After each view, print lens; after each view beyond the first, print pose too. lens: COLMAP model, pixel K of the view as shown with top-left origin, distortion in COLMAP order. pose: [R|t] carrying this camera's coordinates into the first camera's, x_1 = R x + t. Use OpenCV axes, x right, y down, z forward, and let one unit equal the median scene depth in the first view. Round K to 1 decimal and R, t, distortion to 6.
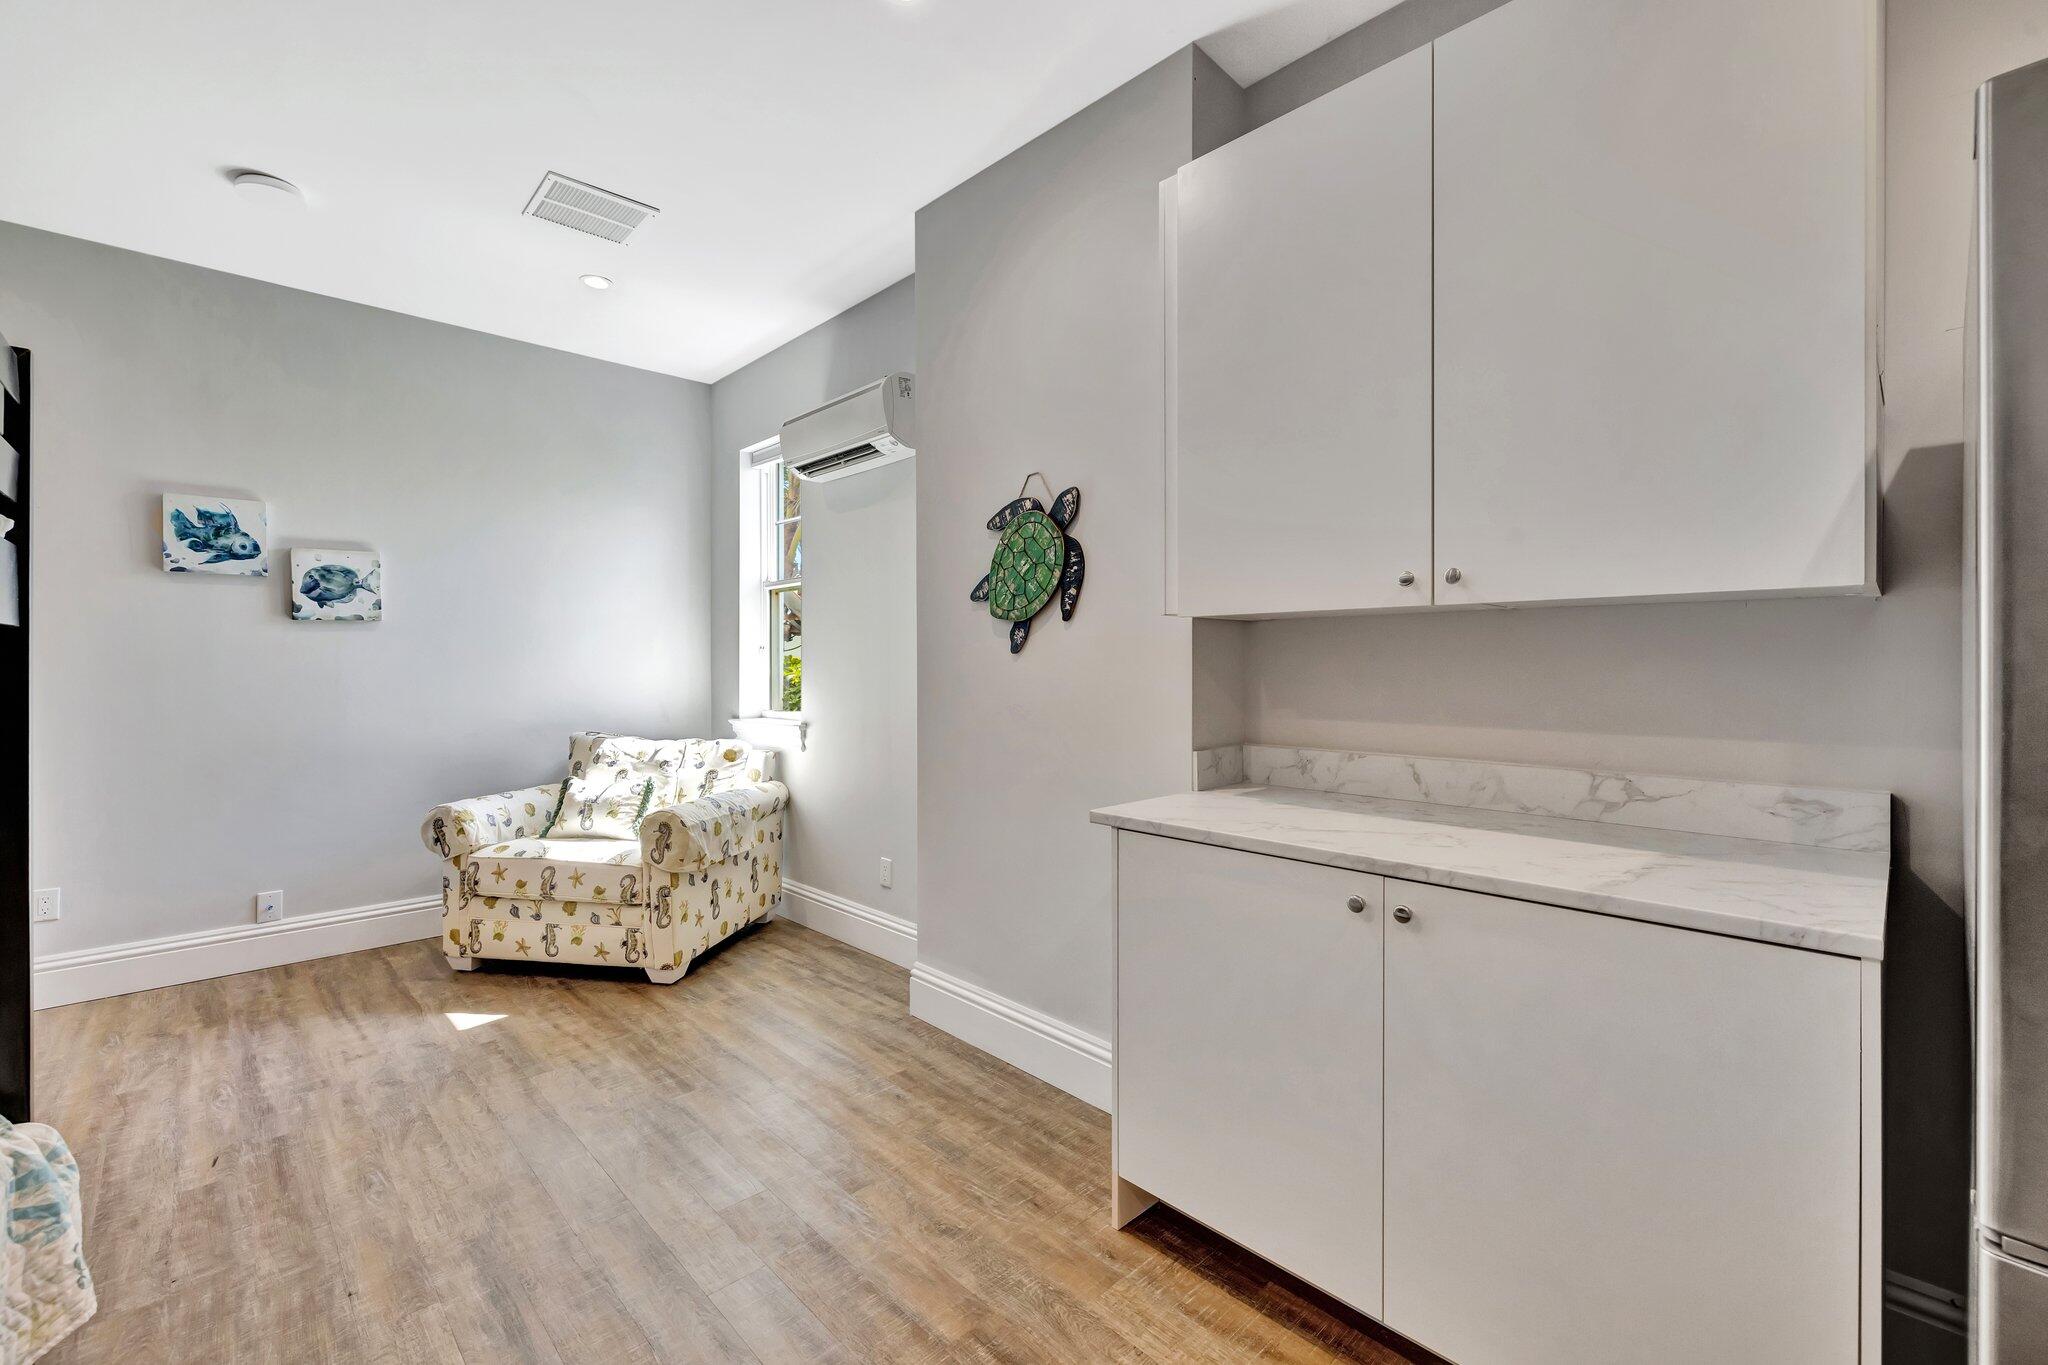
lens RADIAL K [[868.5, 0, 1014.5], [0, 868.5, 672.2], [0, 0, 1]] dist [-0.005148, -0.000377]
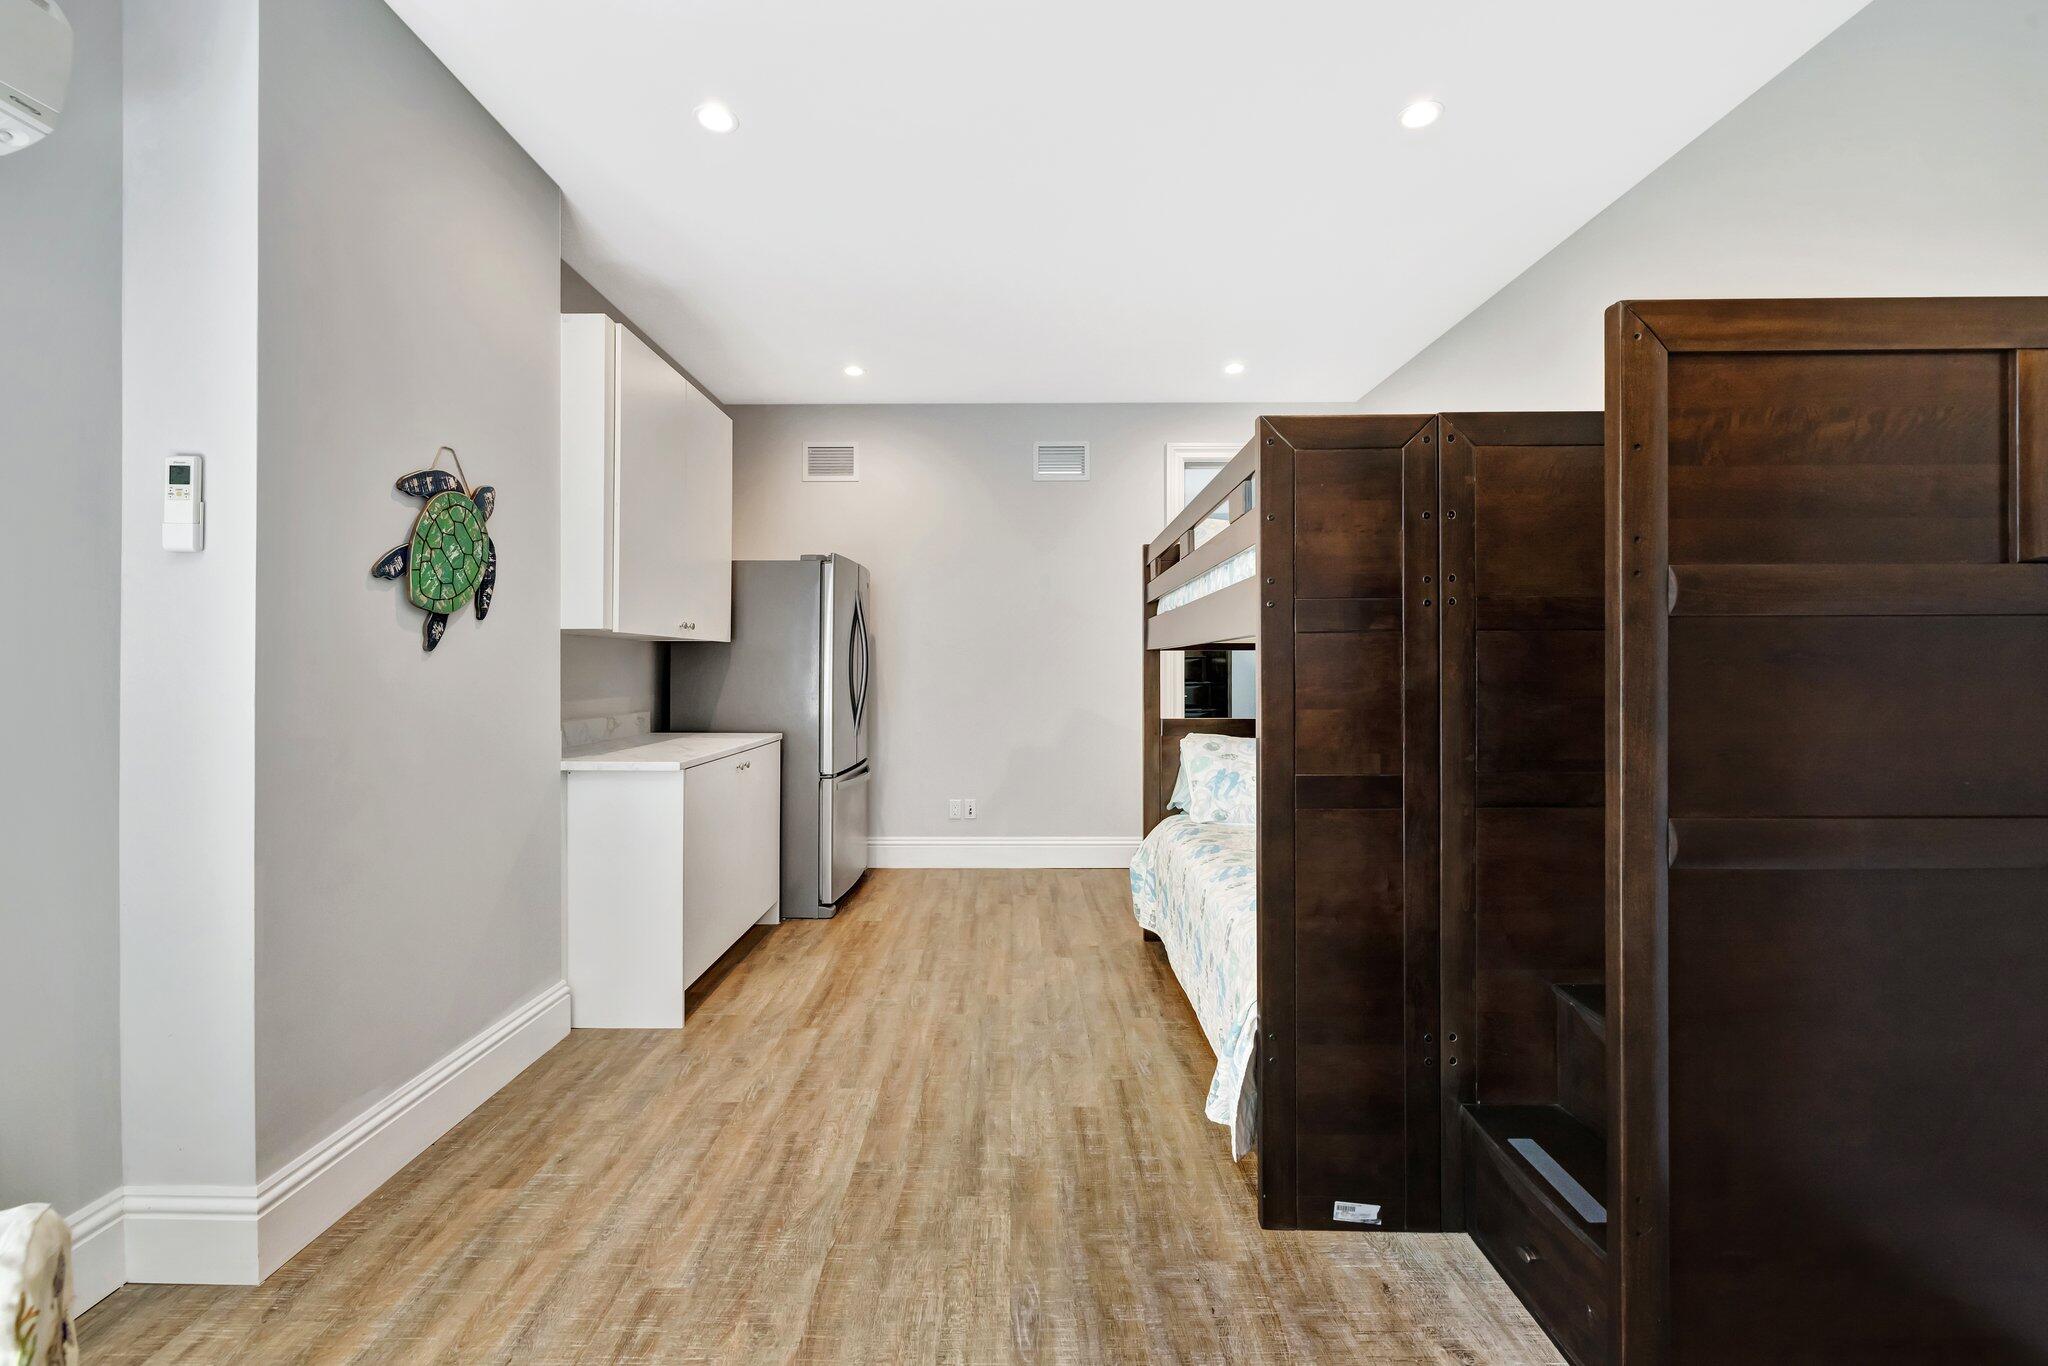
lens RADIAL K [[868.5, 0, 1021.1], [0, 868.5, 672.3], [0, 0, 1]] dist [-0.005148, -0.000377]
pose [[-0.729730, -0.006627, 0.683704, -1.049110], [0.005524, 0.999863, 0.015586, -0.011543], [-0.683714, 0.015150, -0.729593, 1.295373]]
